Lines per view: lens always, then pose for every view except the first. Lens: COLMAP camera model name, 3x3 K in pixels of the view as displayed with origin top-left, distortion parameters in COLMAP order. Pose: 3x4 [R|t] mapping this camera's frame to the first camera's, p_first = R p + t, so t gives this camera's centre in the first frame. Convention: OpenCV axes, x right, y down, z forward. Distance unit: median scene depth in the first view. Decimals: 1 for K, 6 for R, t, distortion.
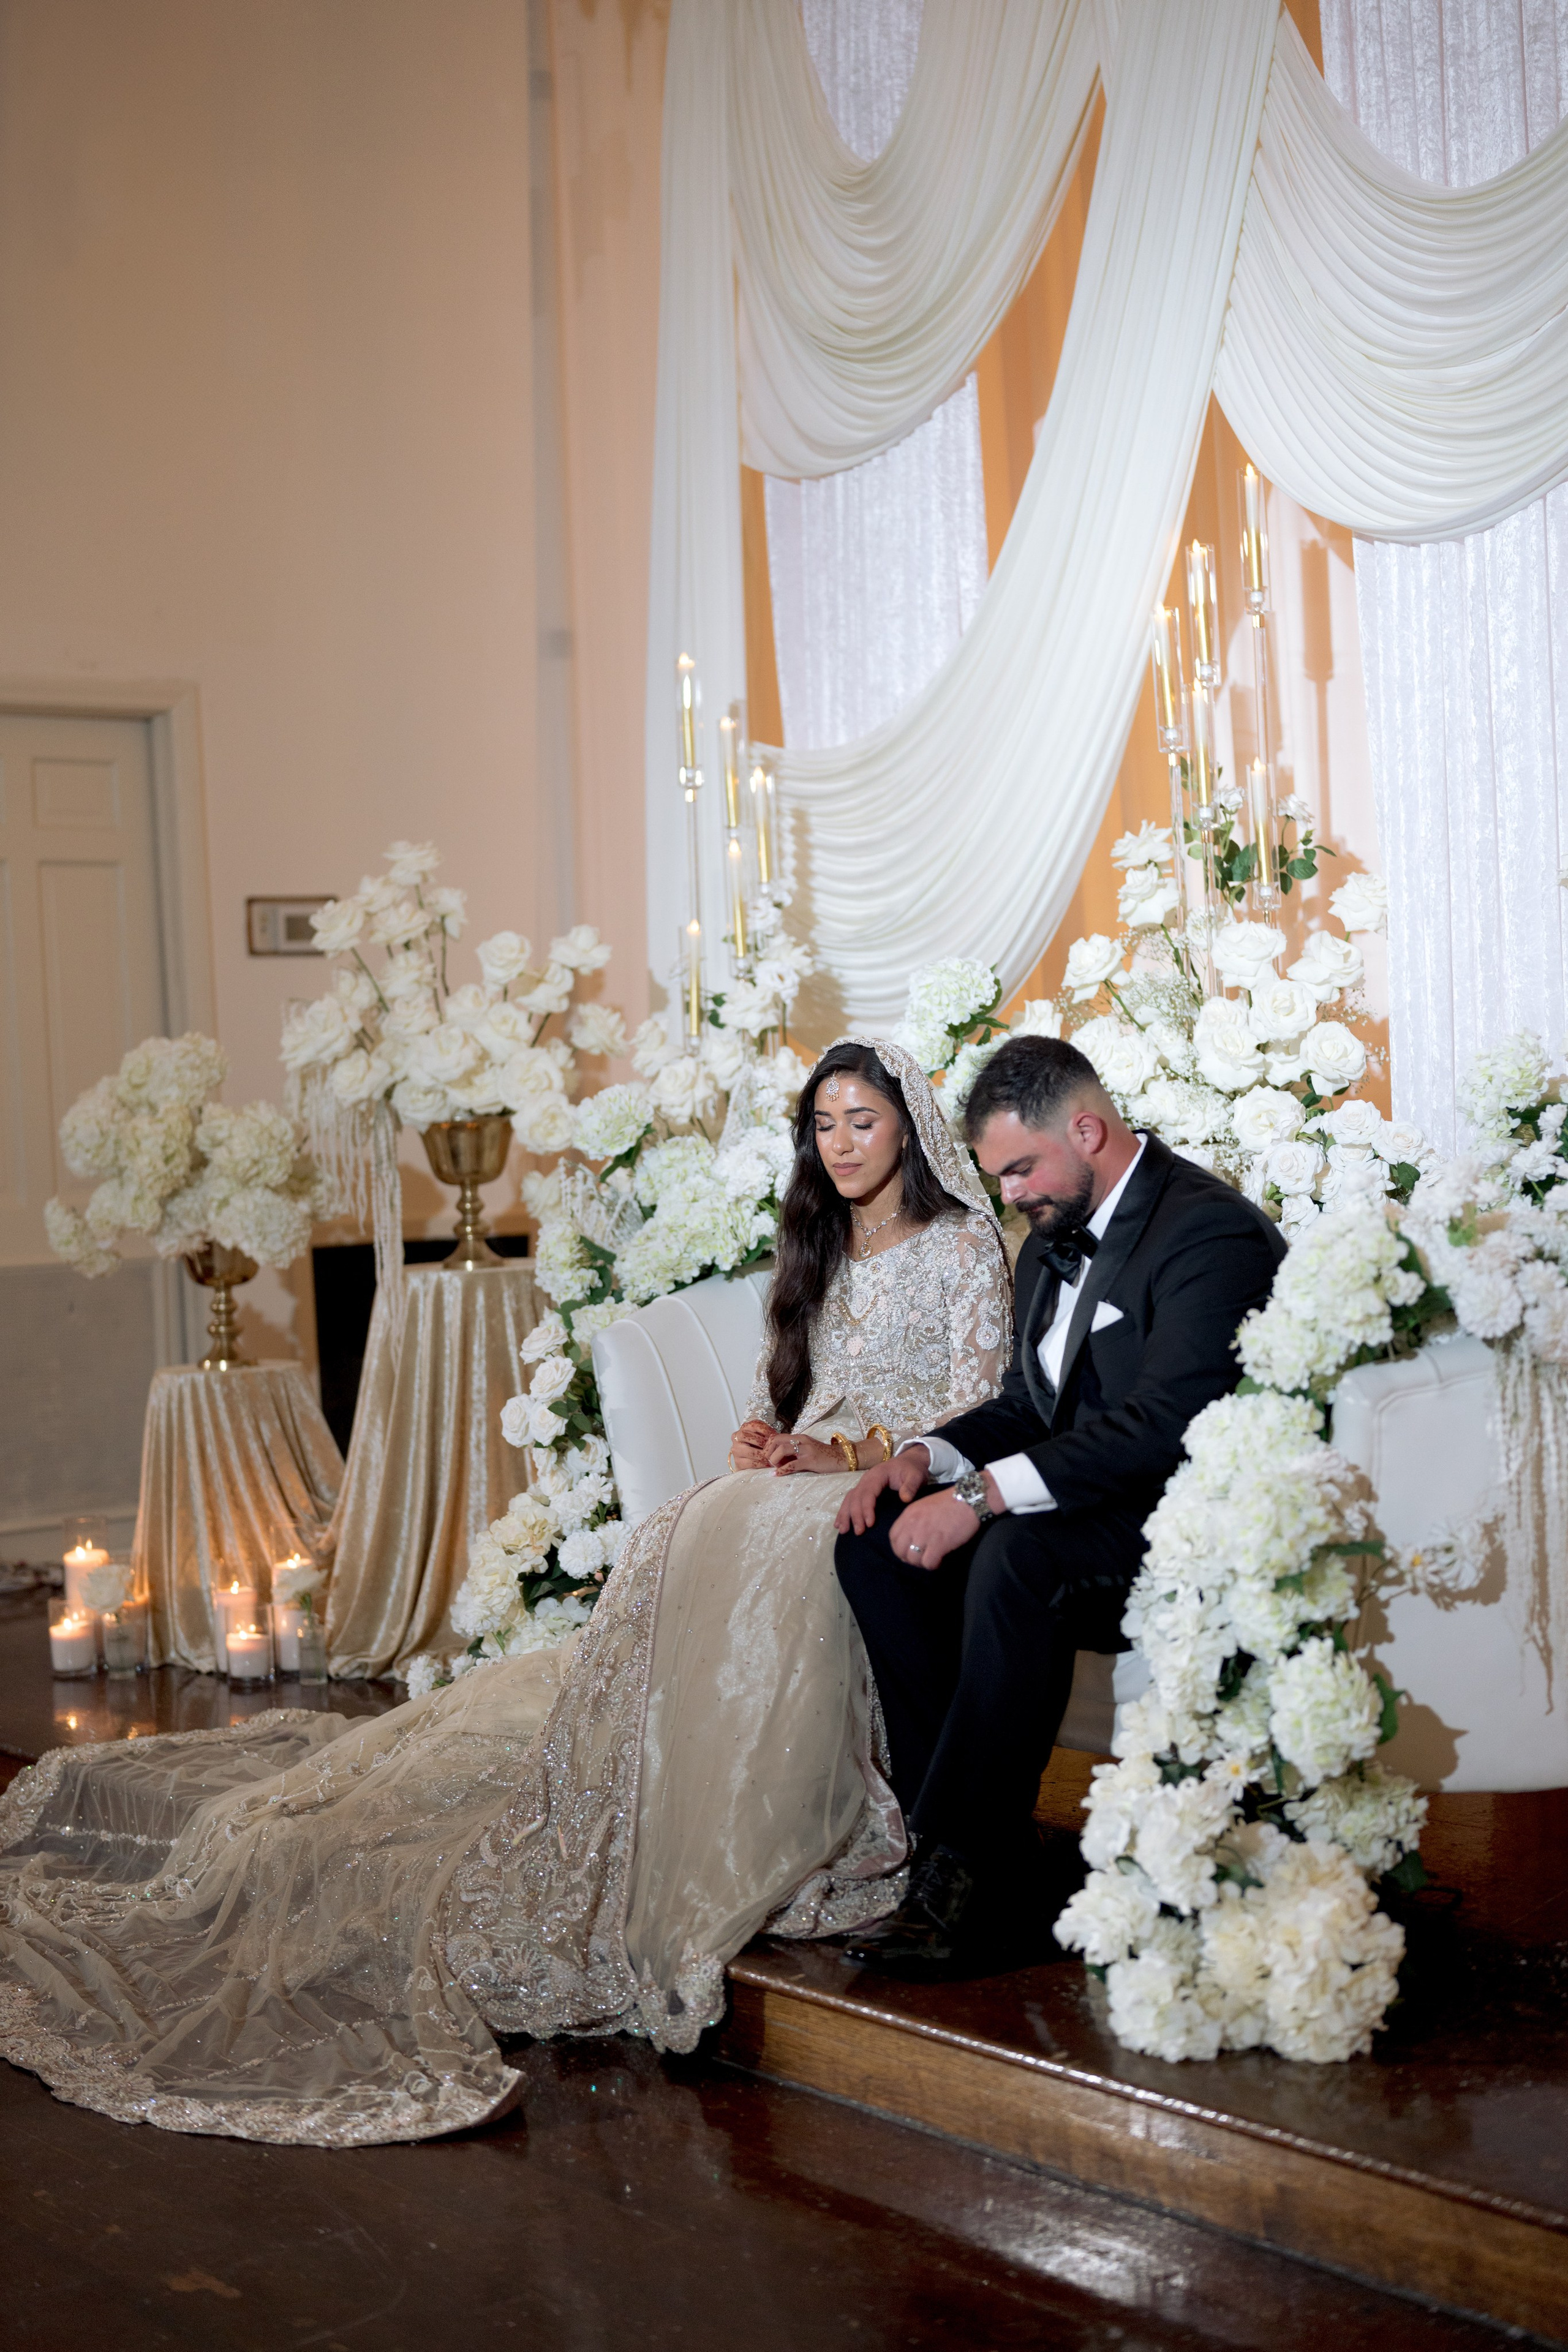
lens RADIAL K [[3279.2, 0, 784.0], [0, 3279.2, 1176.0], [0, 0, 1]] dist [0.021208, 0.049868]
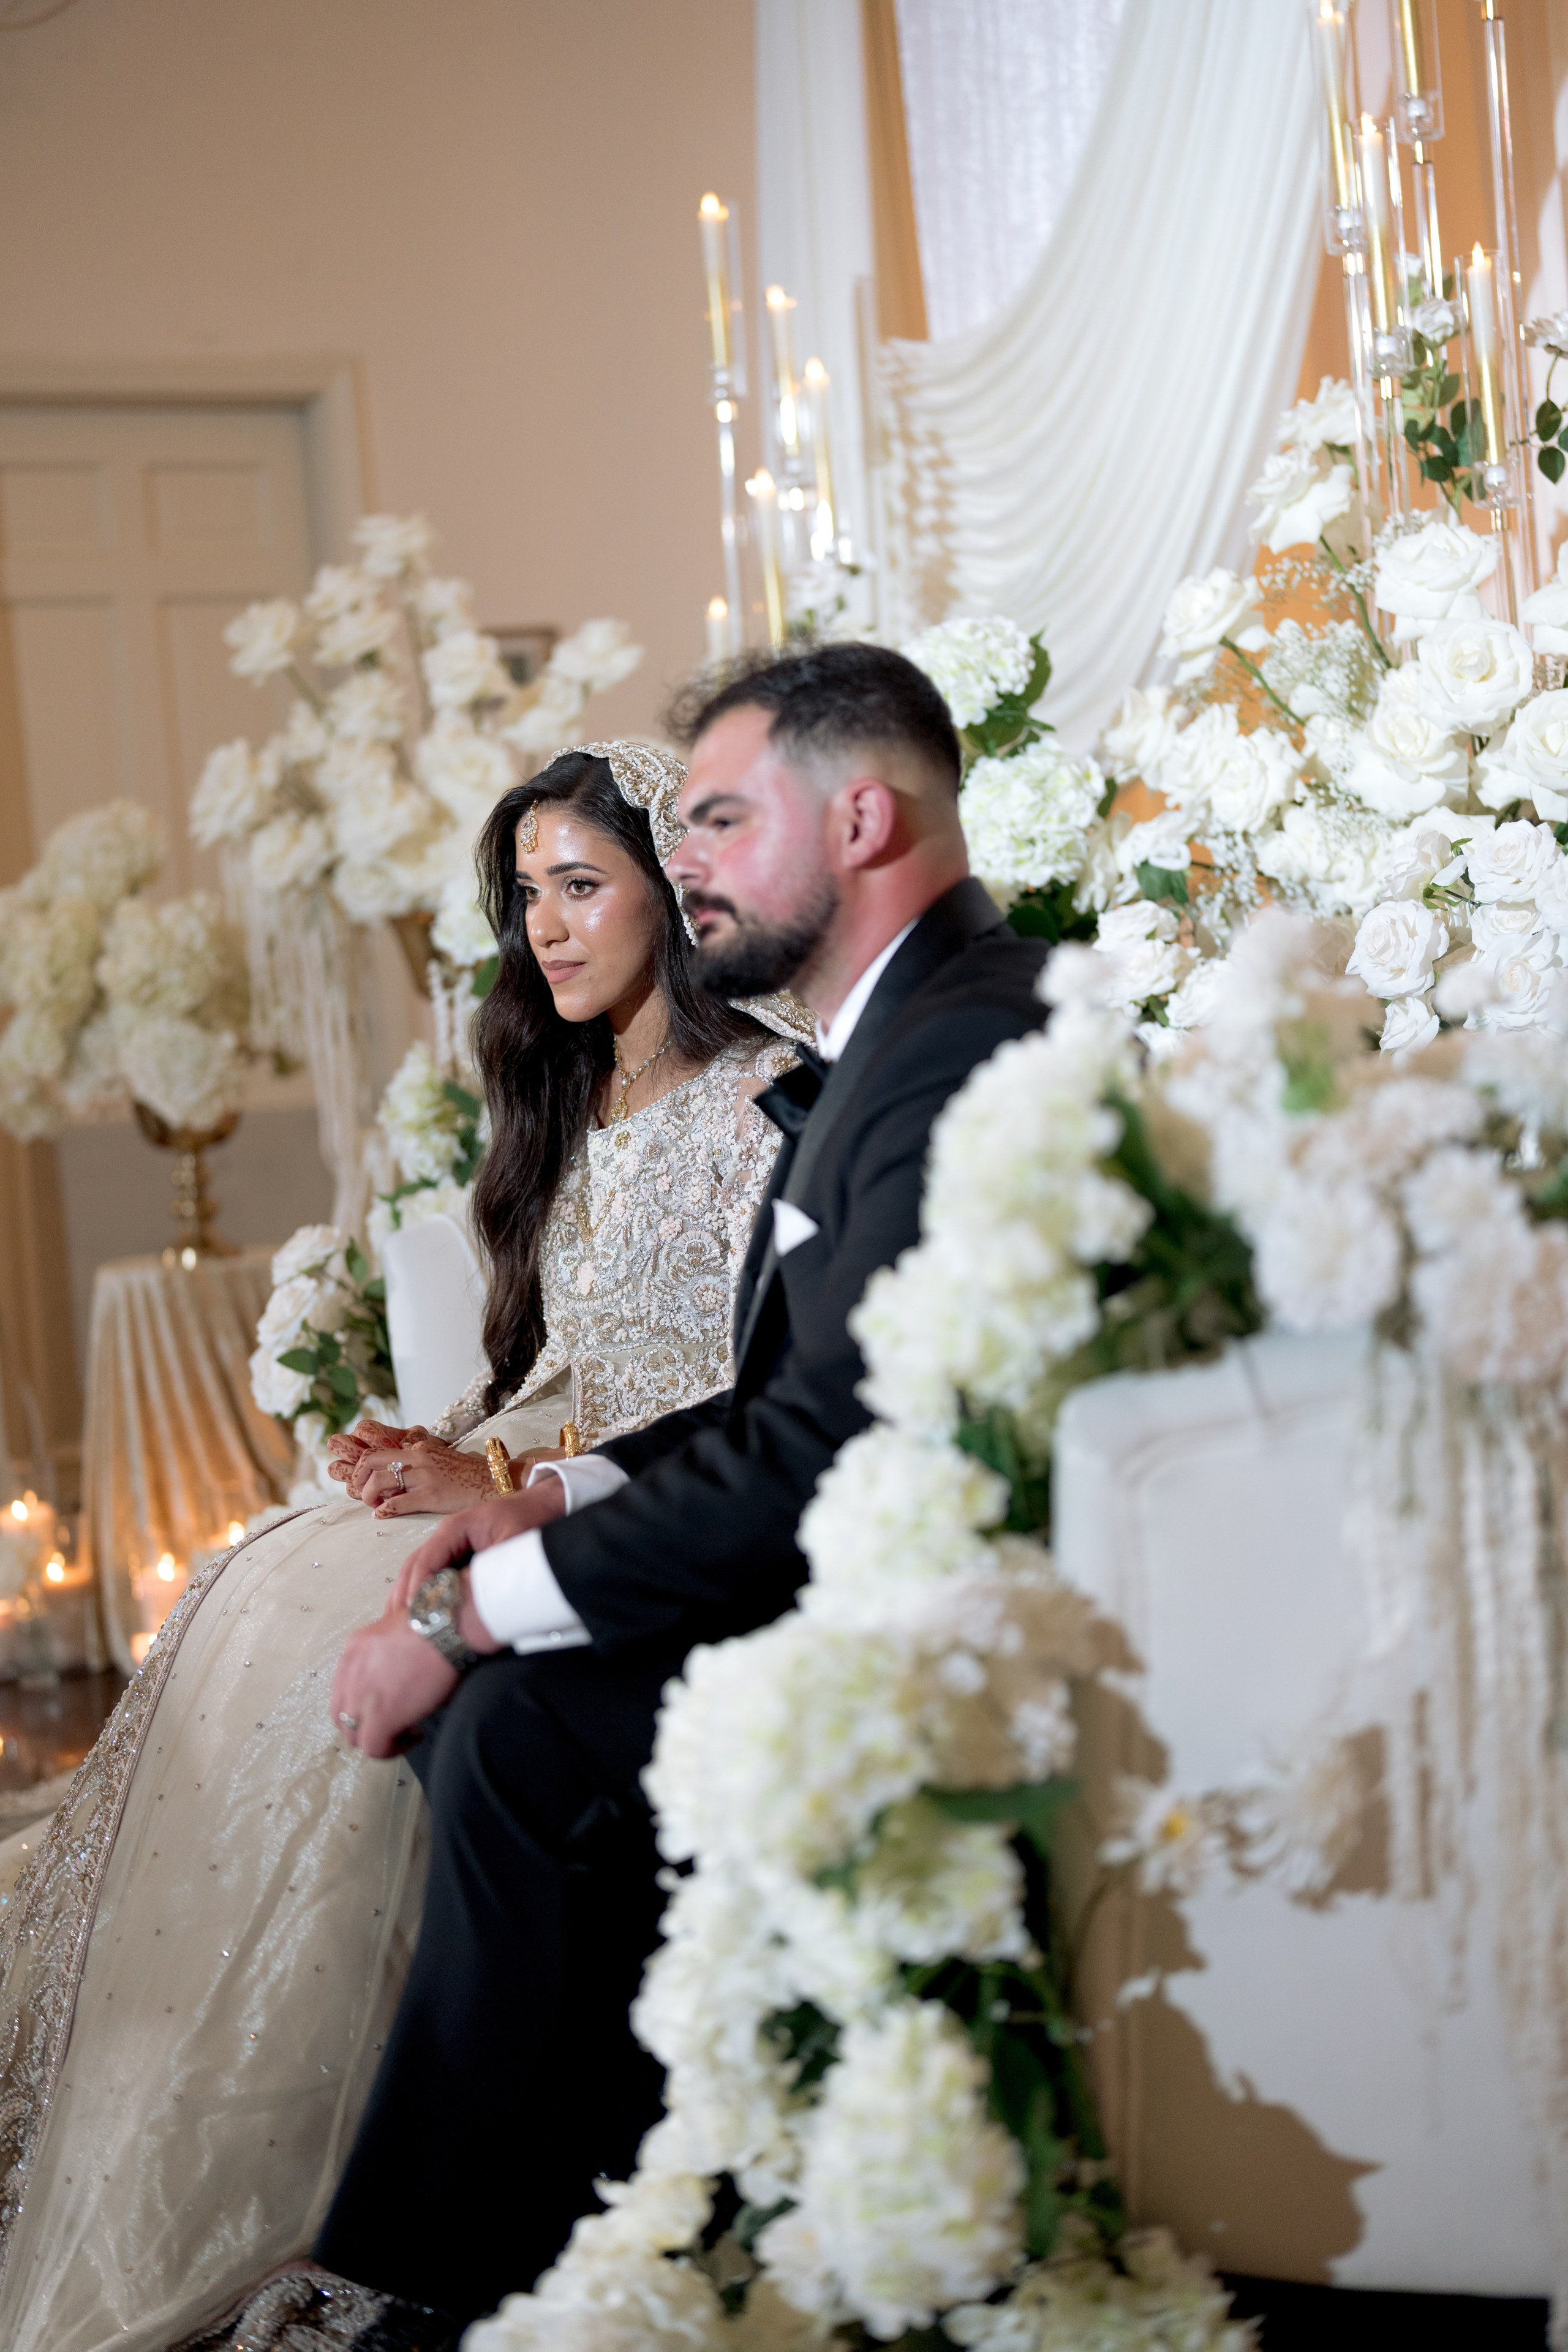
lens RADIAL K [[3279.2, 0, 784.0], [0, 3279.2, 1176.0], [0, 0, 1]] dist [0.021208, 0.049868]
pose [[0.960116, -0.006805, -0.279521, 0.214896], [0.023437, 0.998144, 0.056204, 0.002197], [0.278619, -0.060514, 0.958493, 0.452920]]
